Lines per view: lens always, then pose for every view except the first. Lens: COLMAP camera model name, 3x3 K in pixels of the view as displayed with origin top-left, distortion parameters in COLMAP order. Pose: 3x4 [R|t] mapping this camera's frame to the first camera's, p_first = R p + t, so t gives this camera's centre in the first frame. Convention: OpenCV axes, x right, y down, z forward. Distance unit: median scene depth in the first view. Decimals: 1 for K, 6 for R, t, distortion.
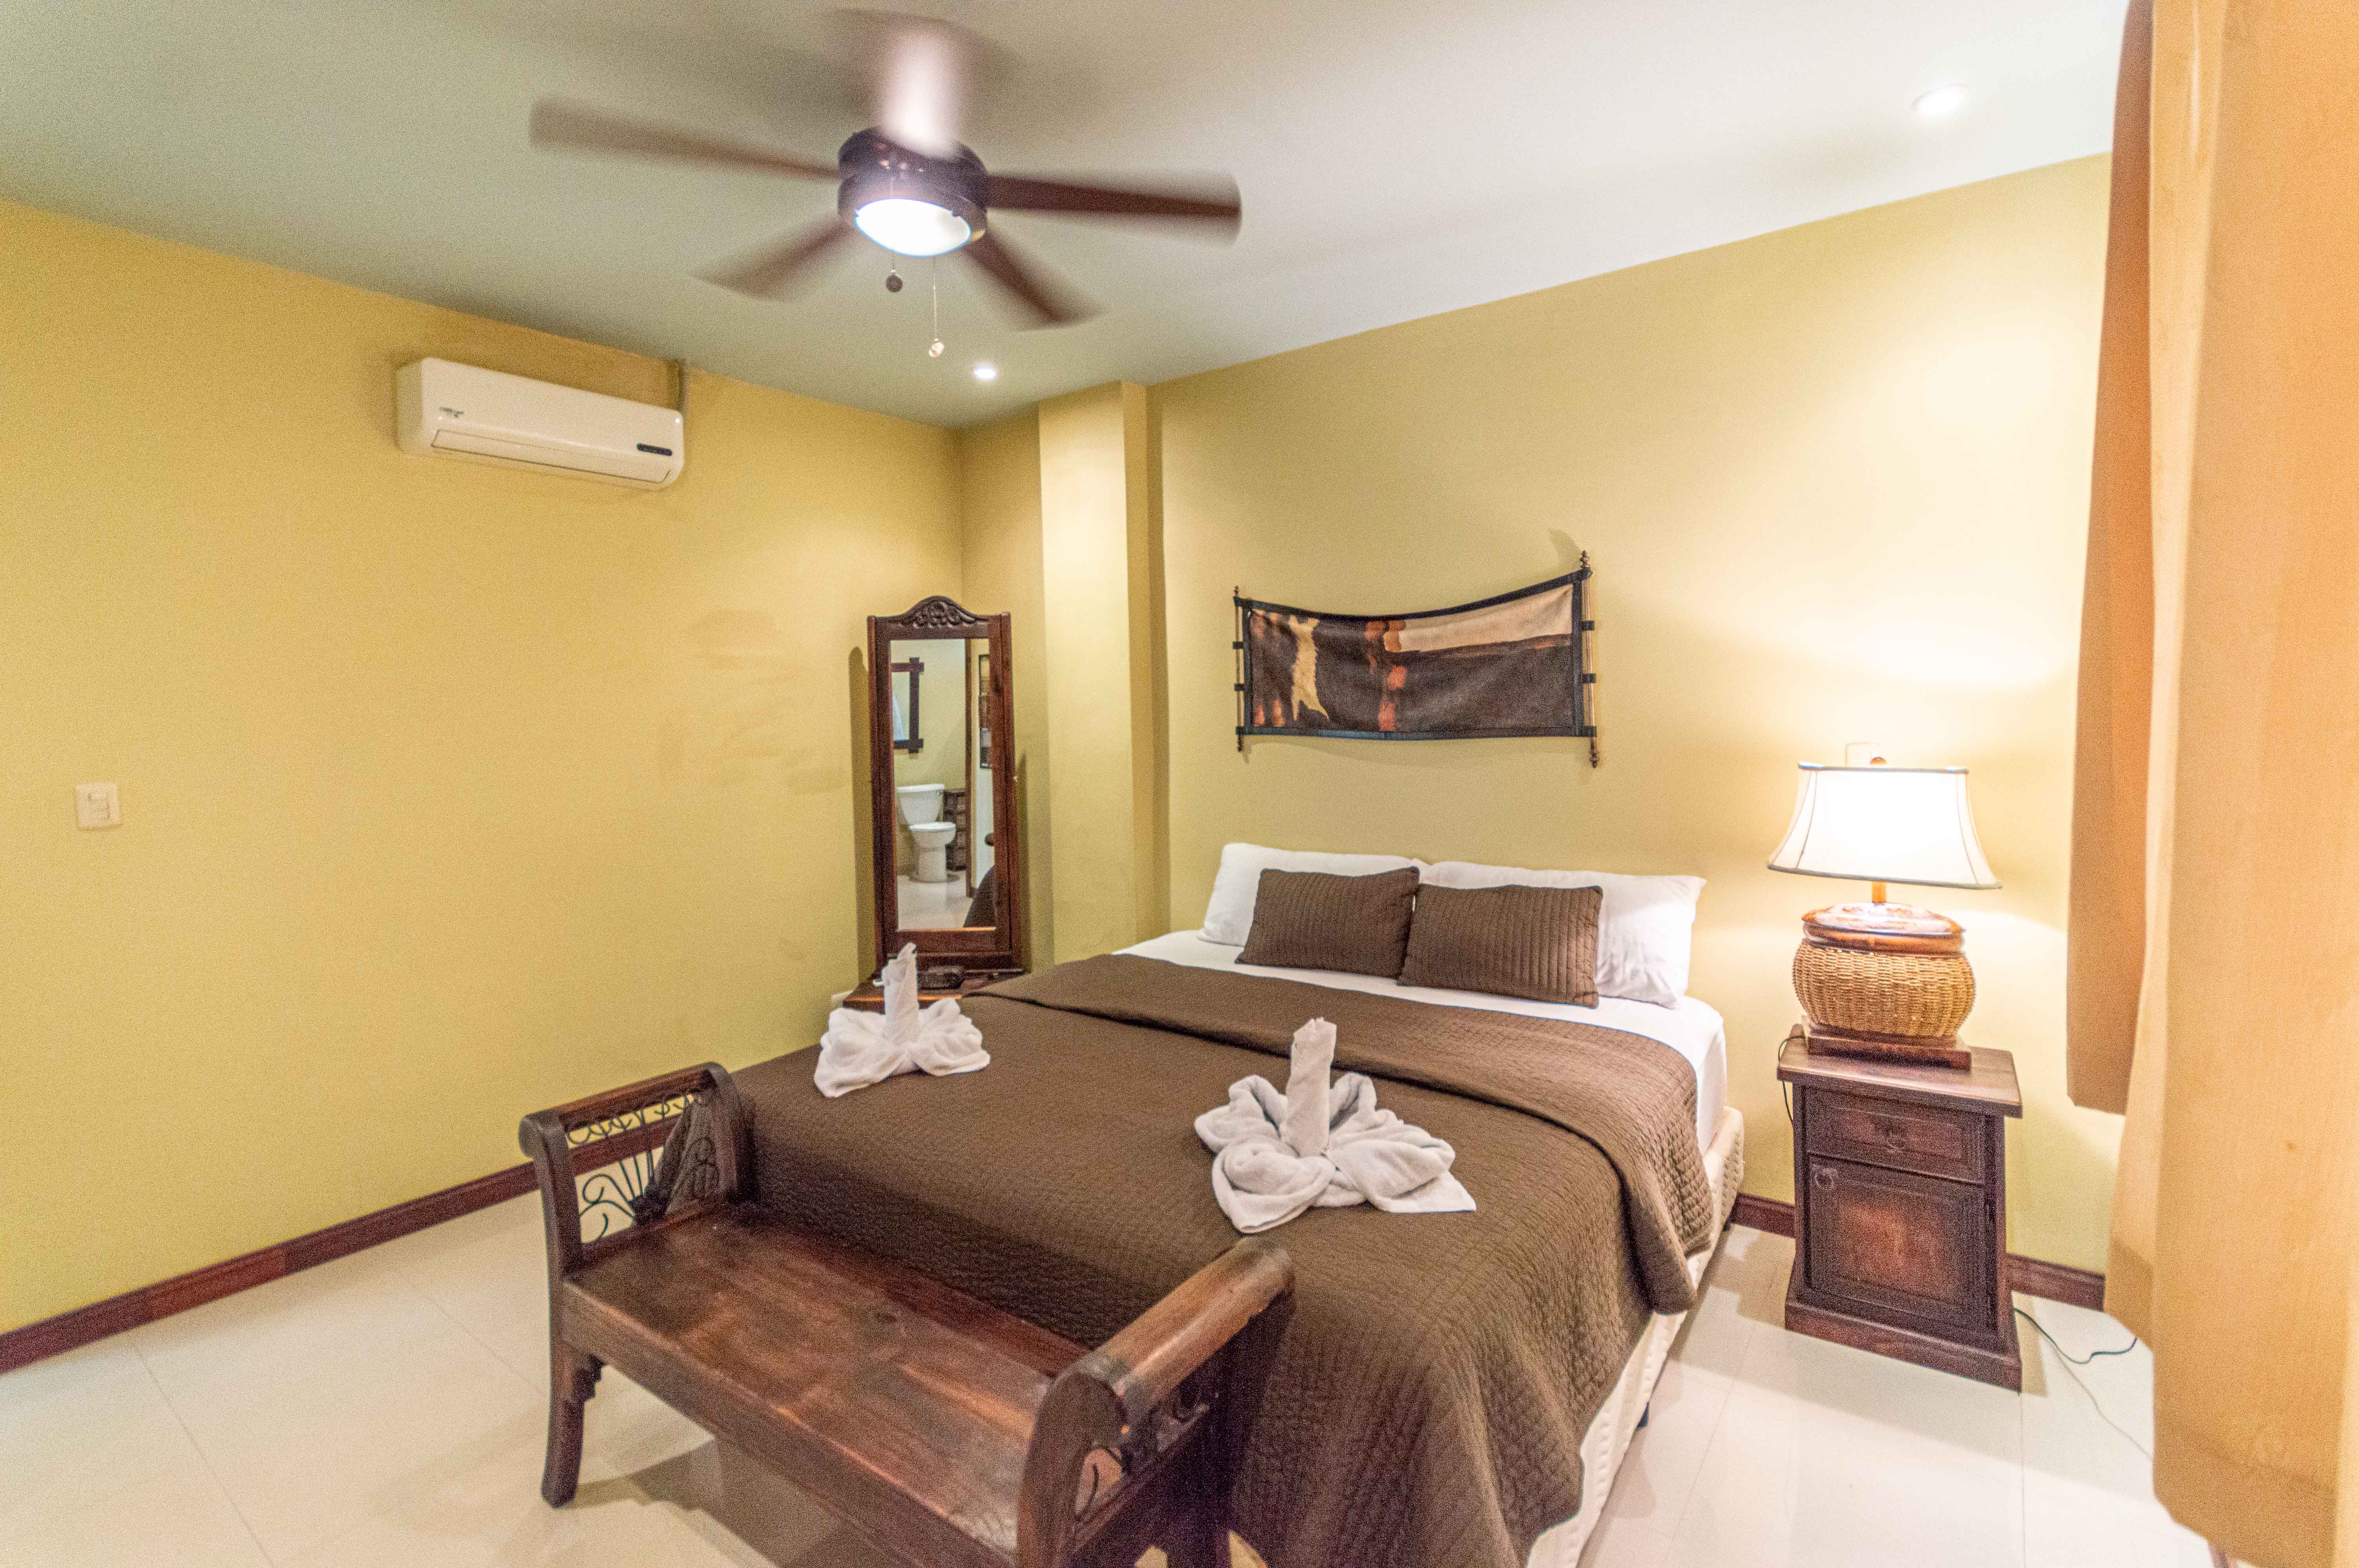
lens RADIAL K [[1075.3, 0, 1188.4], [0, 1075.3, 740.4], [0, 0, 1]] dist [0.000343, 0.000101]
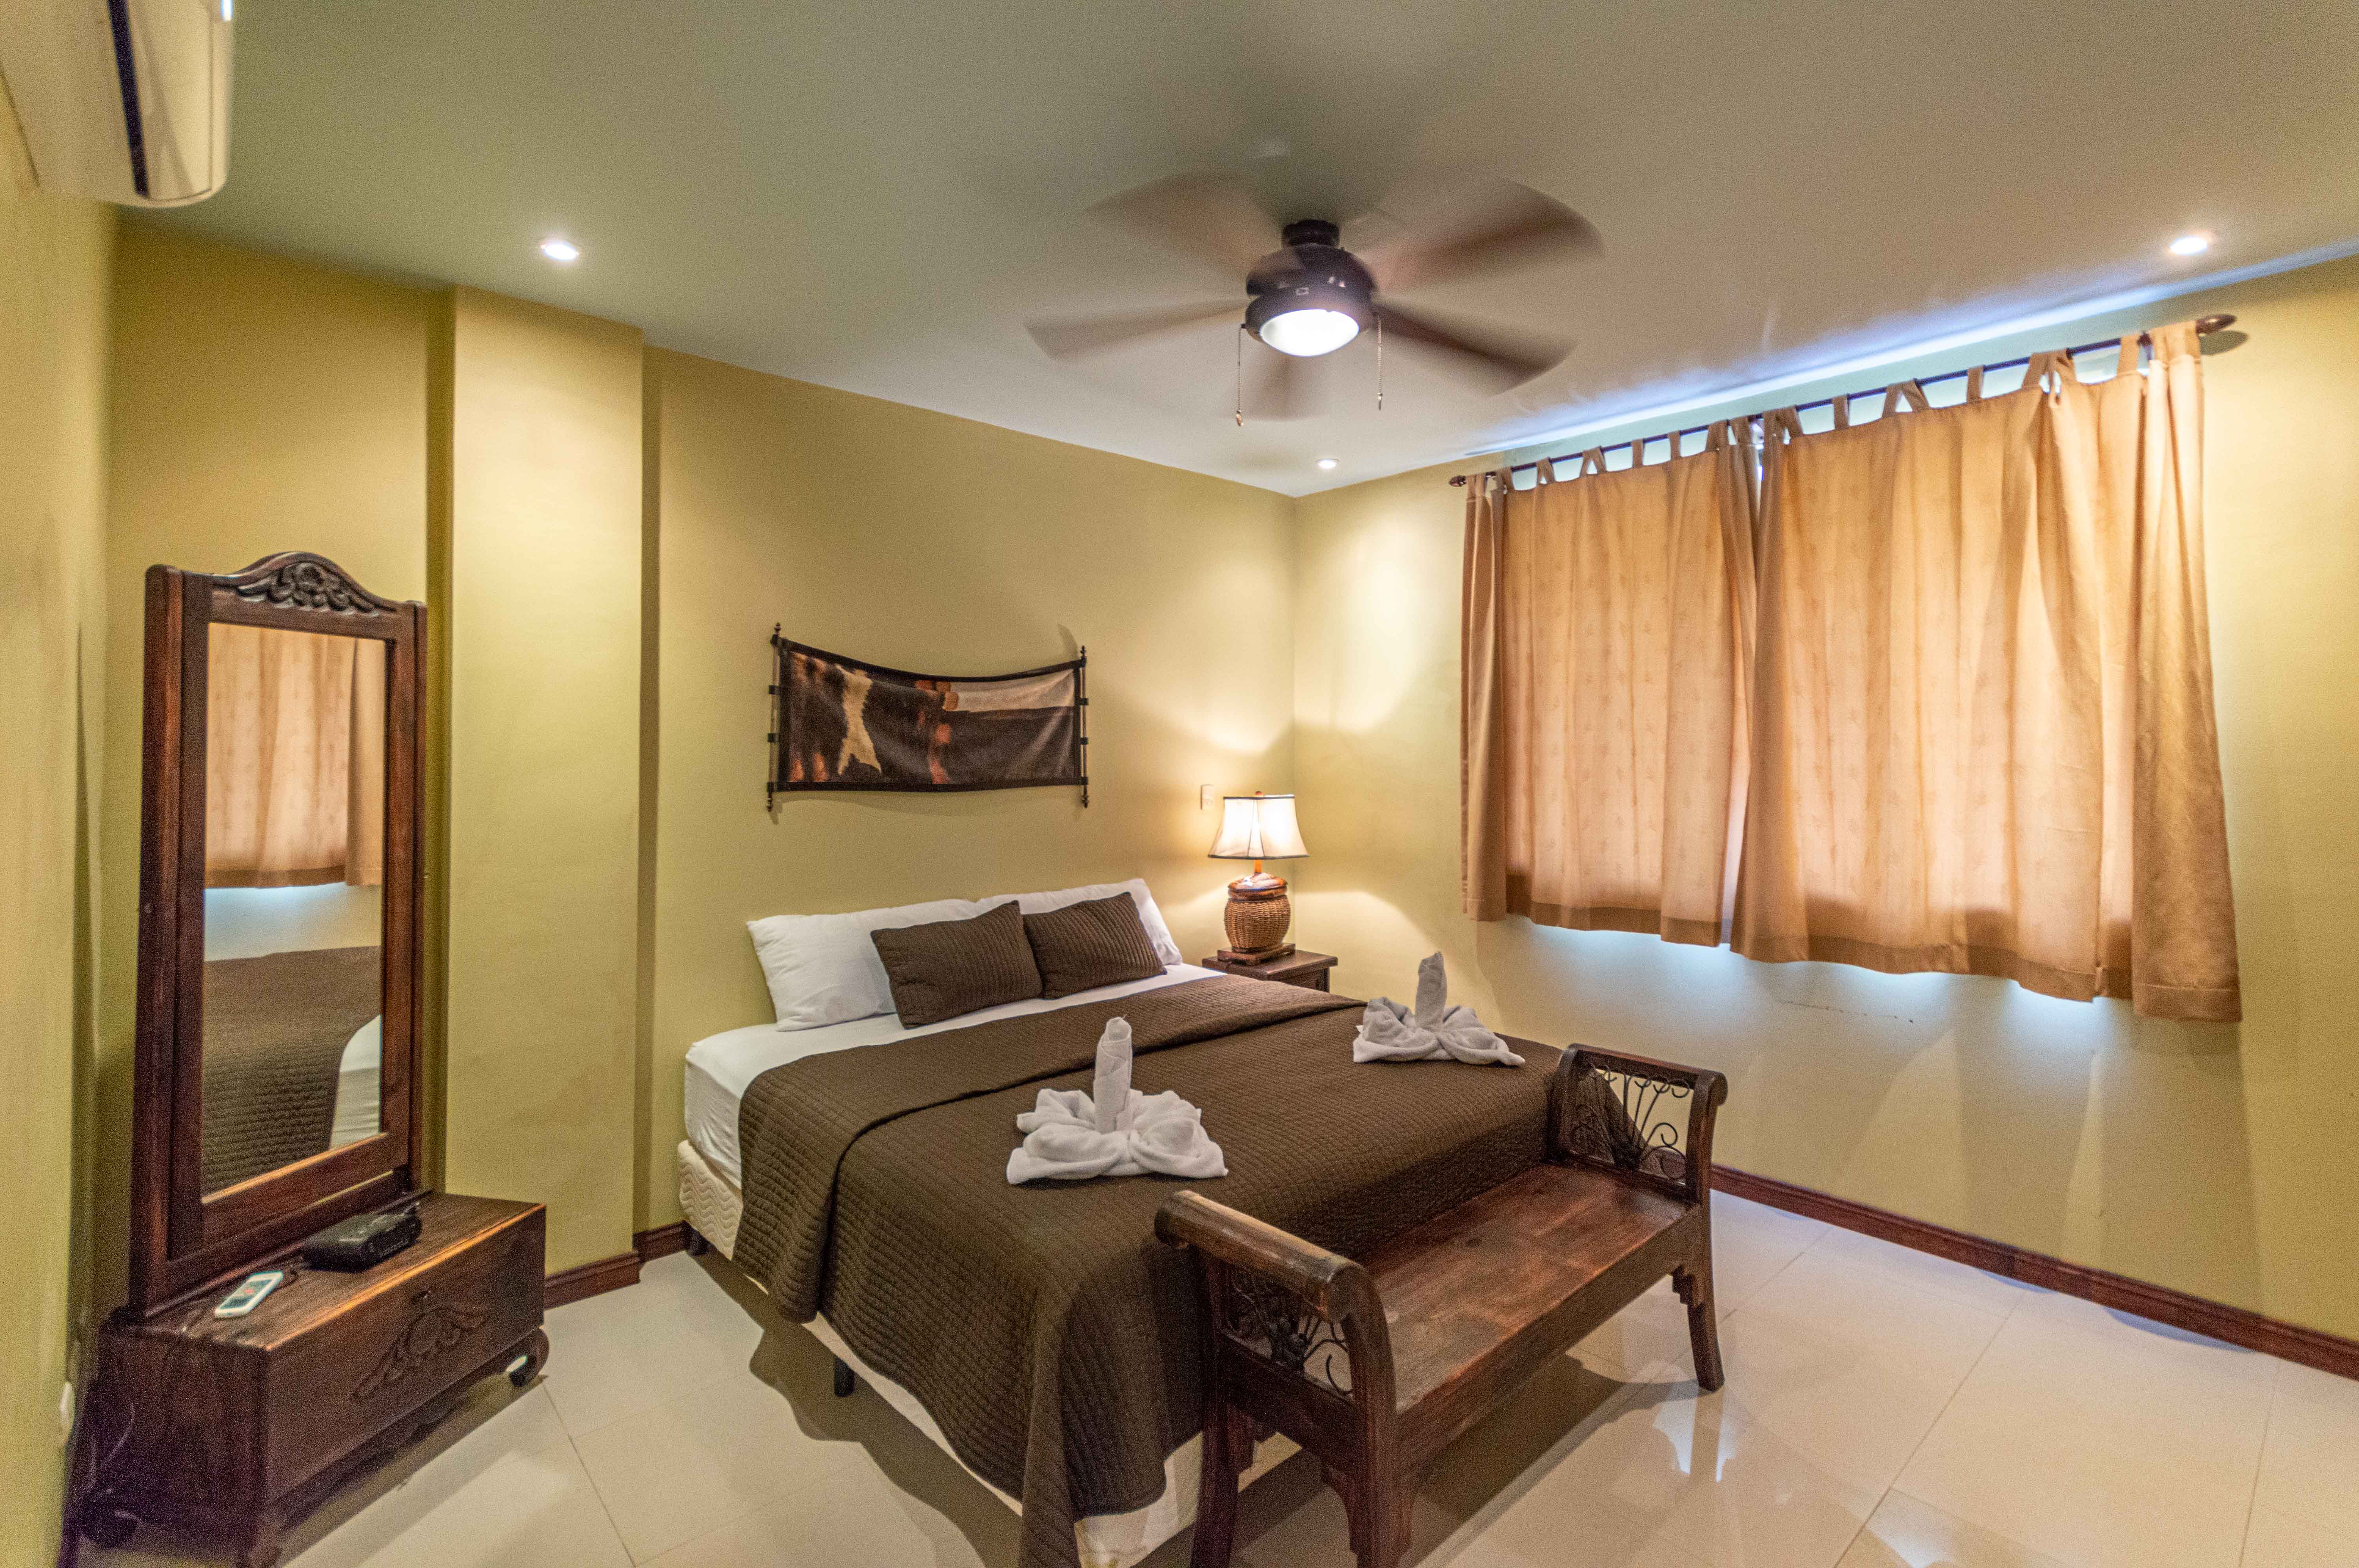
lens RADIAL K [[1088.2, 0, 1183.0], [0, 1088.2, 747.8], [0, 0, 1]] dist [0.009078, 0.000429]
pose [[0.197258, 0.021079, 0.980125, -0.831575], [0.030437, 0.999155, -0.027614, -0.007363], [-0.979879, 0.035279, 0.196450, 0.549165]]
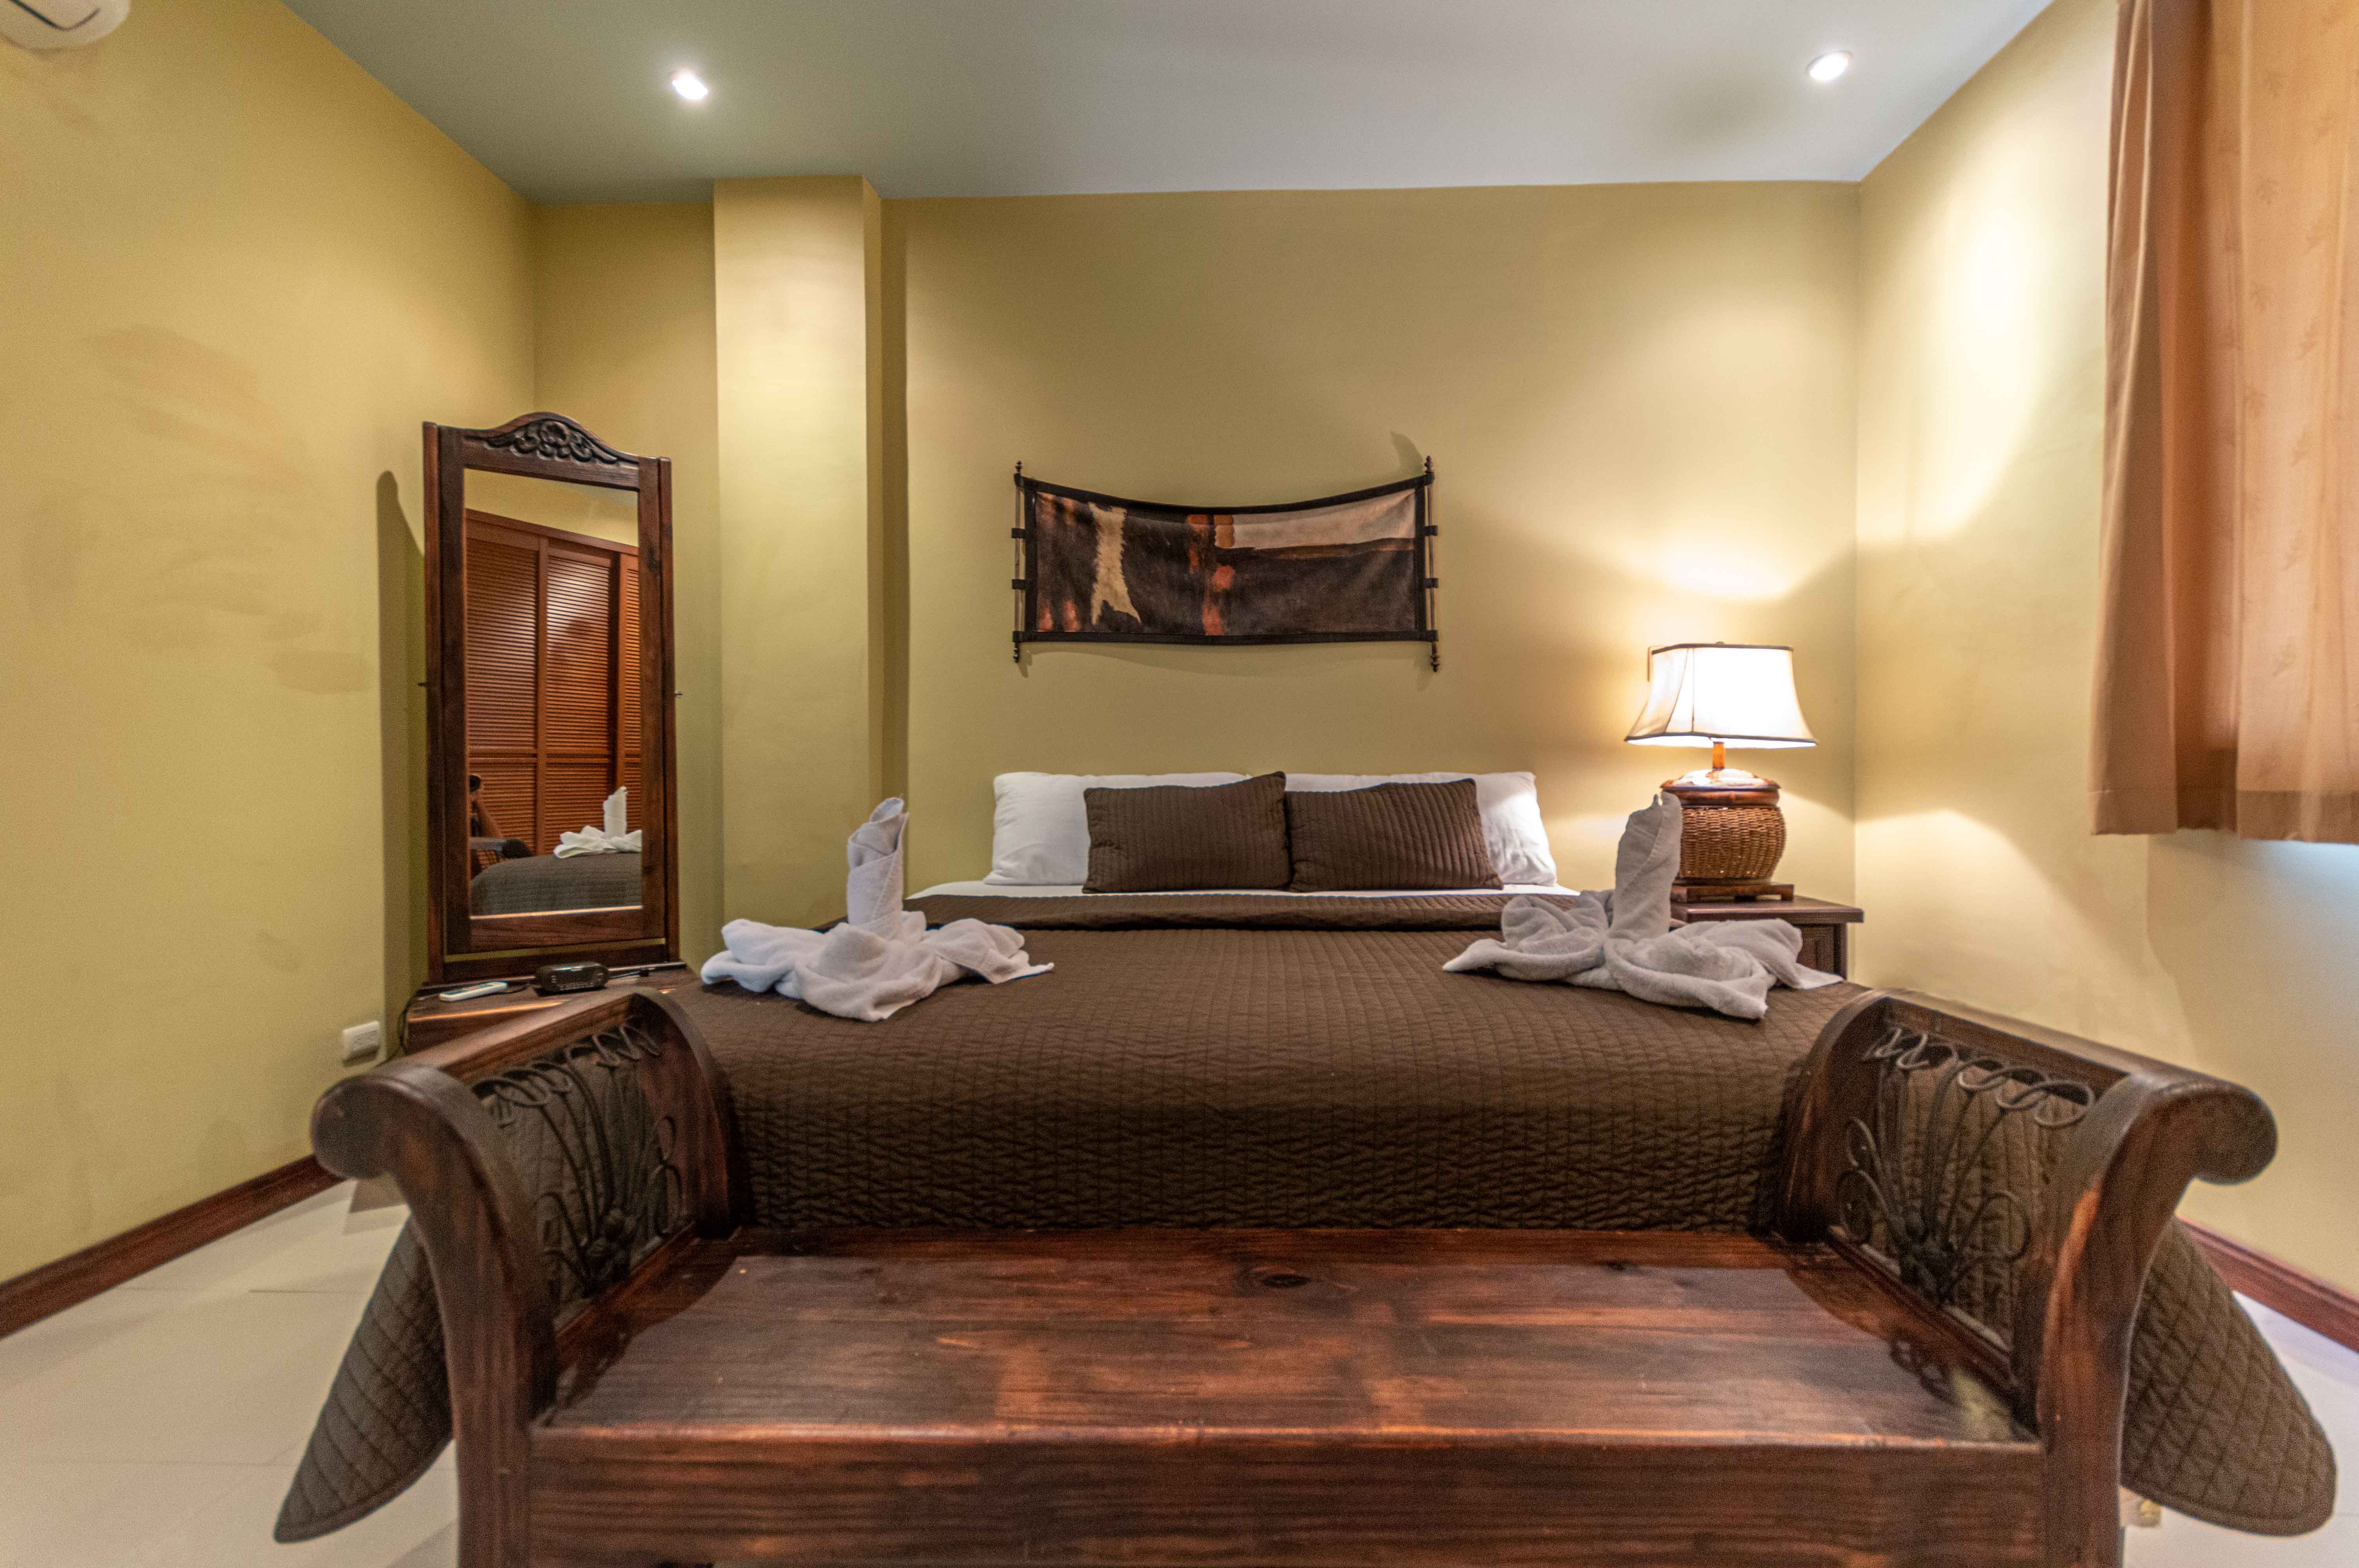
lens RADIAL K [[1062.7, 0, 1185.5], [0, 1062.7, 794.4], [0, 0, 1]] dist [0.003692, 0.000637]
pose [[0.822937, 0.010247, 0.568040, -0.341985], [0.004865, 0.999674, -0.025082, 0.147220], [-0.568112, 0.023405, 0.822618, 0.281288]]
